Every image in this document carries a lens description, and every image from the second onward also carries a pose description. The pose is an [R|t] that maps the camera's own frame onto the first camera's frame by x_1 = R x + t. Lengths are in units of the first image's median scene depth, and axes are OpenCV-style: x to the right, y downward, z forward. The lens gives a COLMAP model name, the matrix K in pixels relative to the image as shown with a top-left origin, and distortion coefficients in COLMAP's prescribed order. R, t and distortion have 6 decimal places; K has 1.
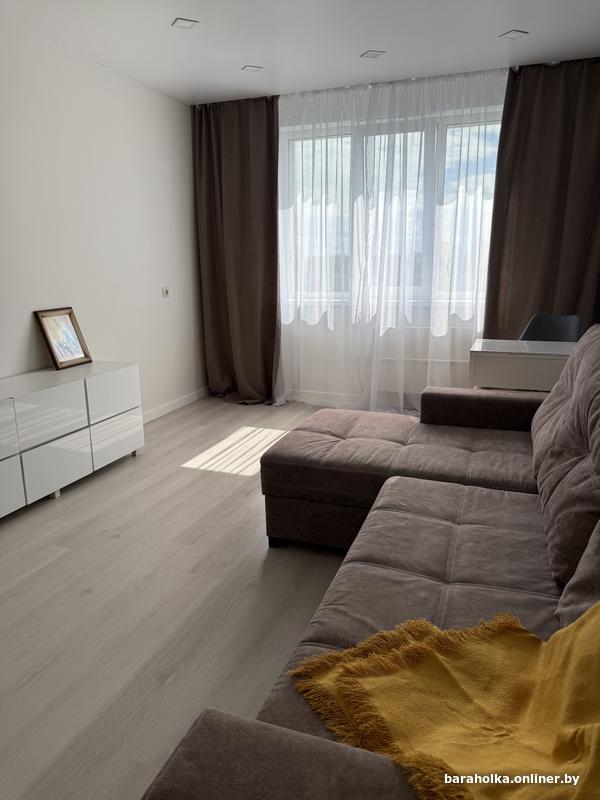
lens RADIAL K [[564.6, 0, 300.3], [0, 564.6, 398.2], [0, 0, 1]] dist [0.021709, -0.022915]
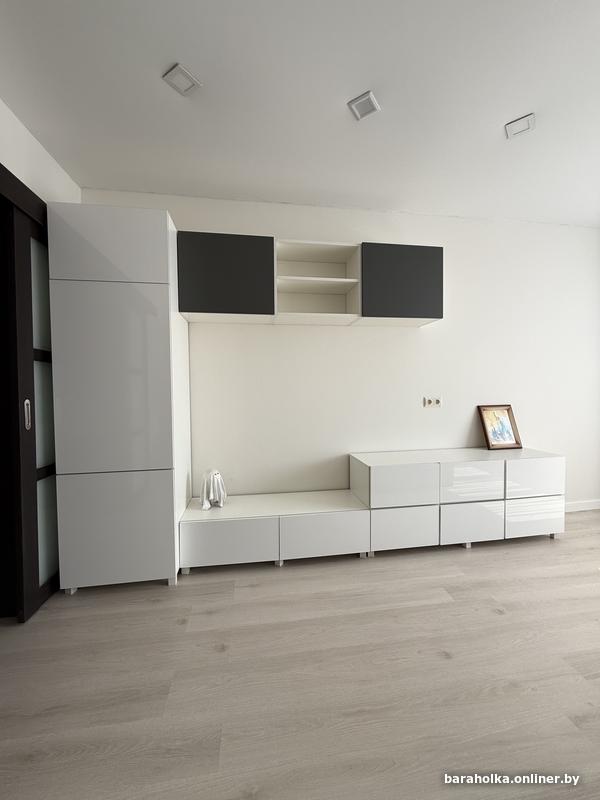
lens RADIAL K [[318.5, 0, 297.0], [0, 318.5, 397.8], [0, 0, 1]] dist [-0.001577, 0.000127]
pose [[0.489877, 0.021857, -0.871517, -0.000427], [-0.194764, 0.977163, -0.084970, -0.018089], [0.849757, 0.211365, 0.482947, 0.229029]]
